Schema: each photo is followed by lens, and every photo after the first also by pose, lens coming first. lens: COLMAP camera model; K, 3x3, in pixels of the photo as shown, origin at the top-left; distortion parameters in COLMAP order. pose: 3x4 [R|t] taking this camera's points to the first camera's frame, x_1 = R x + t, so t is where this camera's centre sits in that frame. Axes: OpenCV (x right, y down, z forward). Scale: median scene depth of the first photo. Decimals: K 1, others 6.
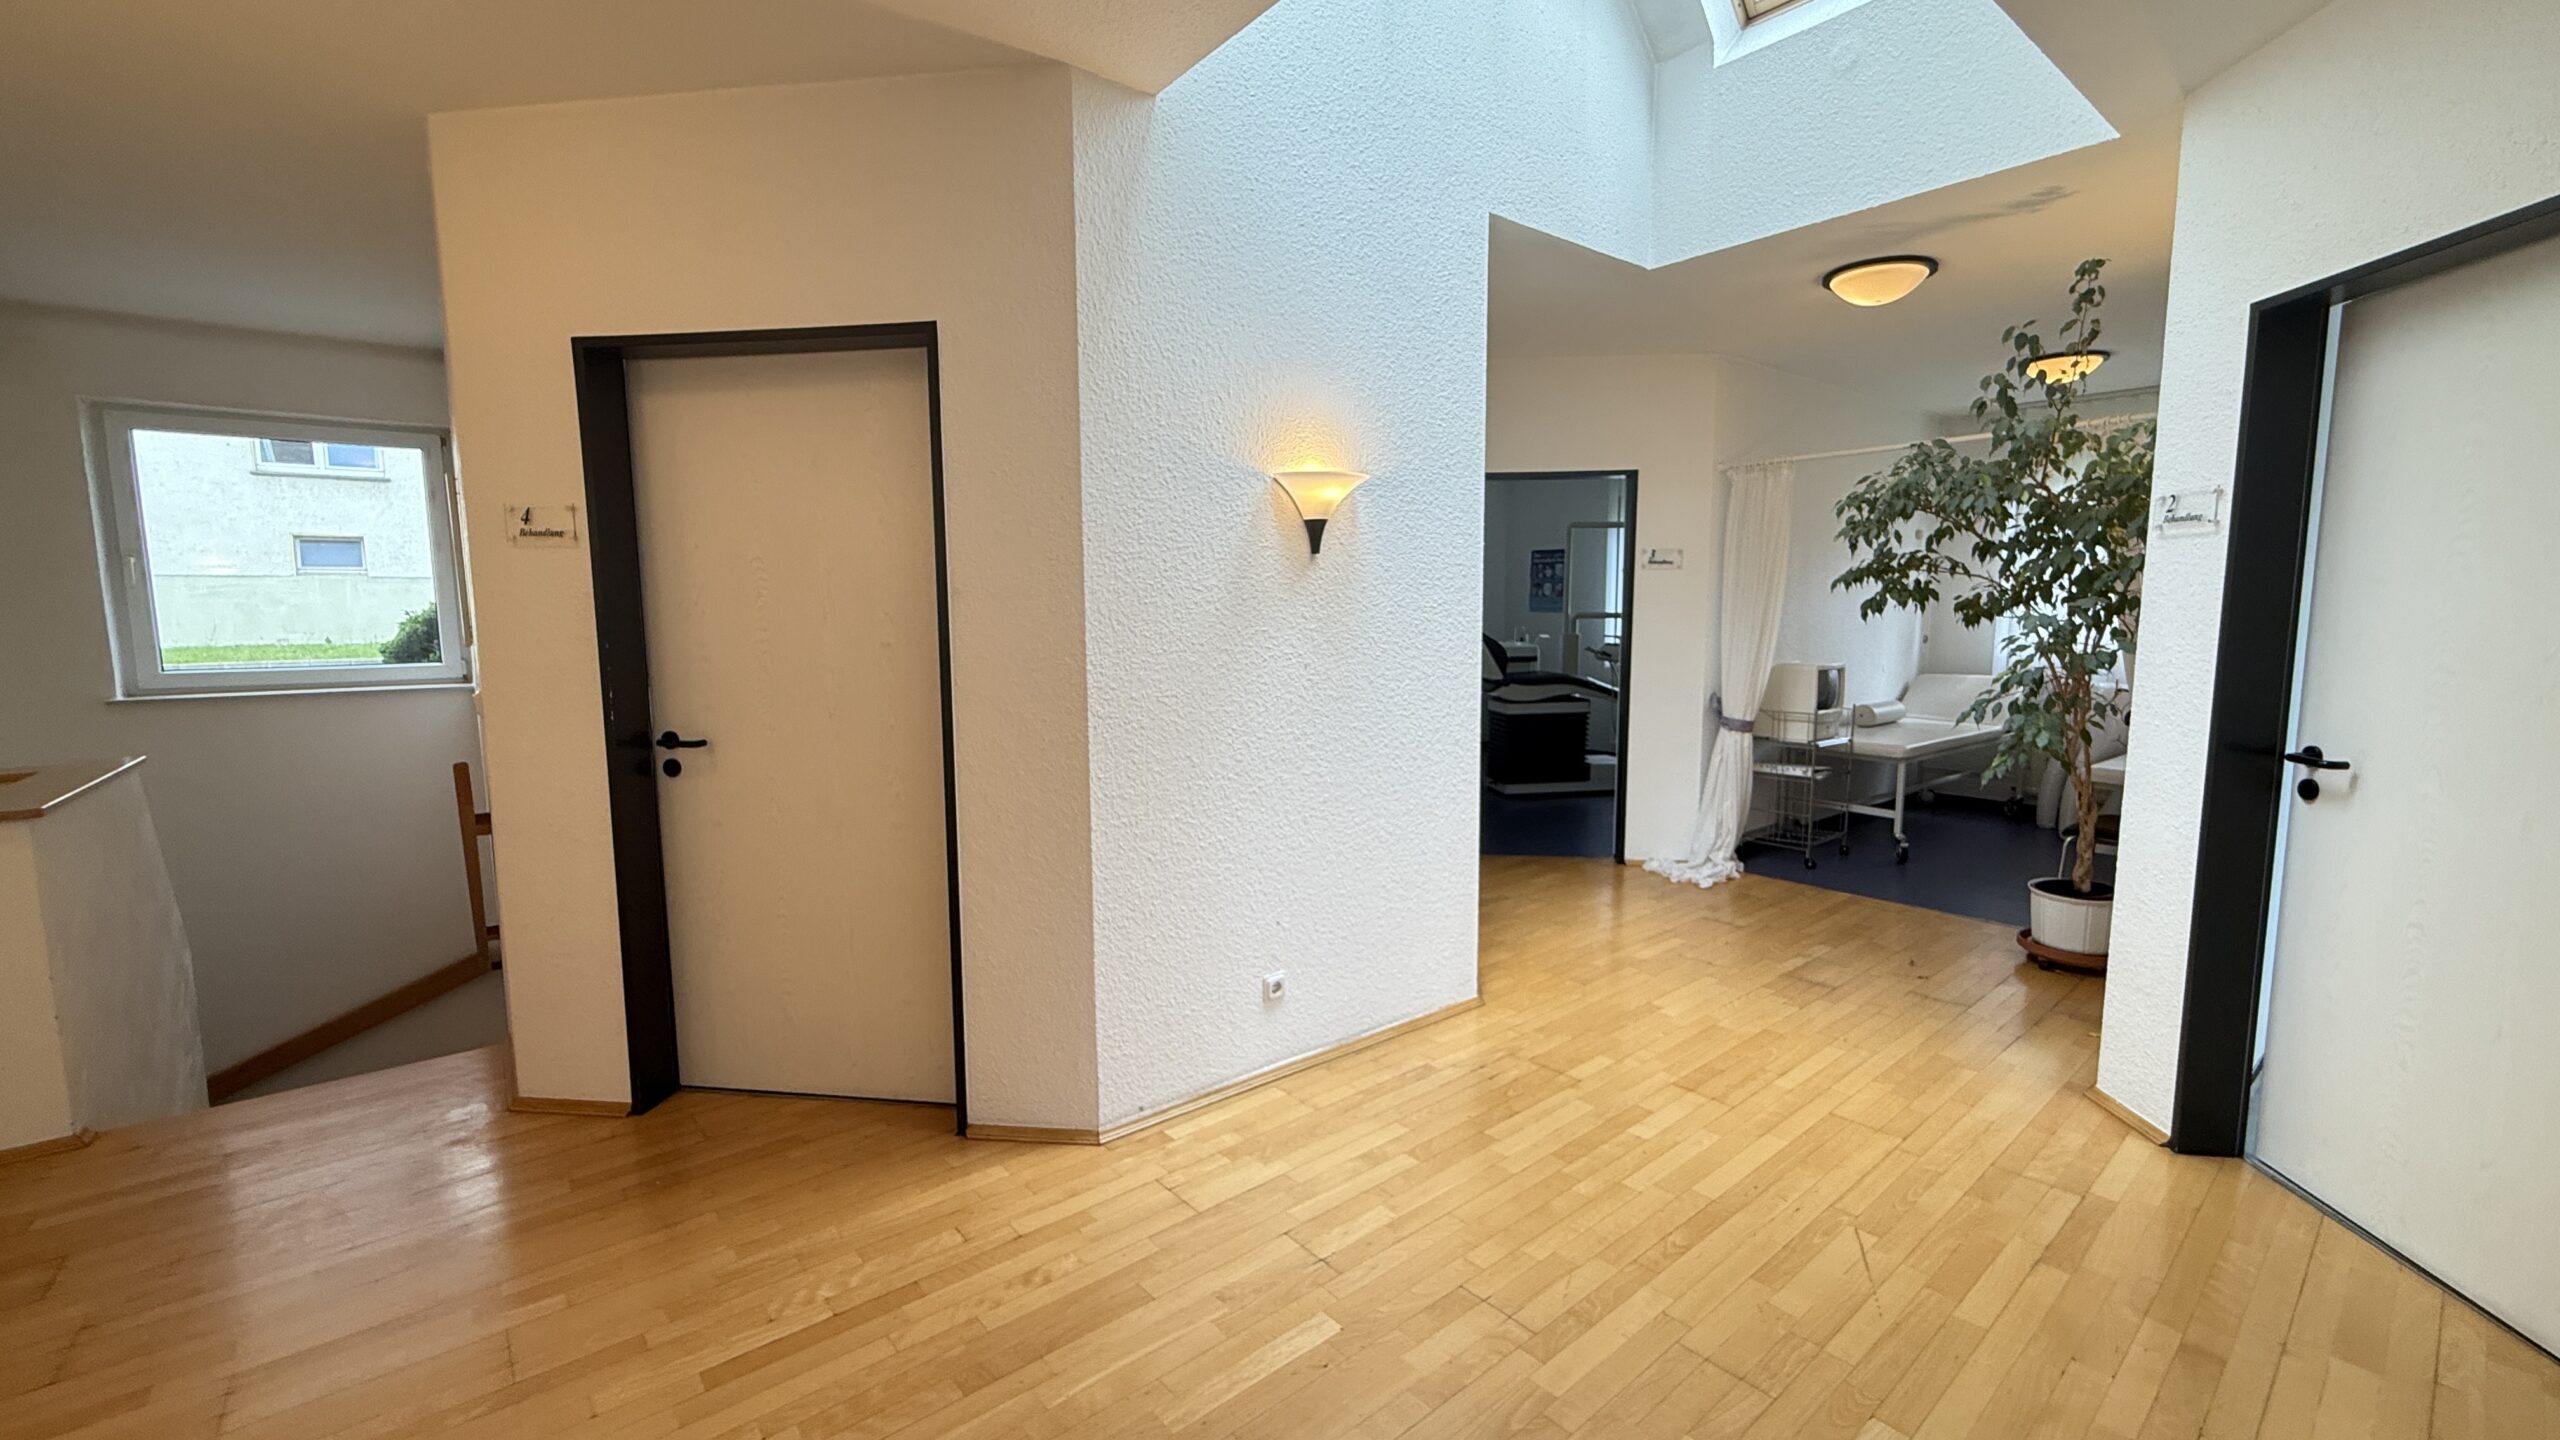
lens RADIAL K [[1017.6, 0, 1280.0], [0, 1017.6, 720.0], [0, 0, 1]] dist [-0.001446, -0.000091]
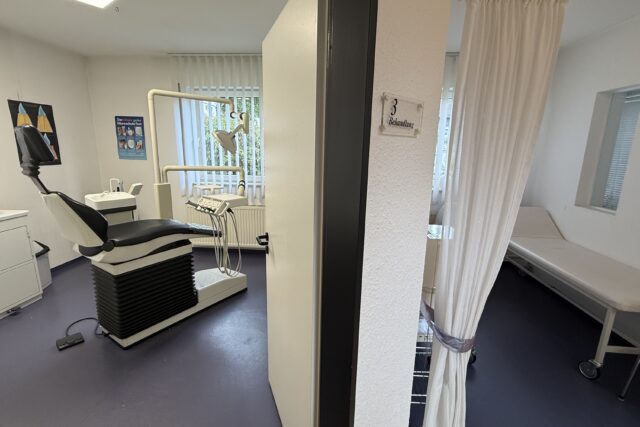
lens RADIAL K [[301.5, 0, 320.0], [0, 301.5, 213.5], [0, 0, 1]] dist [-0.000194, 0.000000]
pose [[0.674874, -0.137340, 0.725040, 0.124286], [0.058213, 0.989375, 0.133226, -0.075571], [-0.735634, -0.047704, 0.675698, 0.529870]]
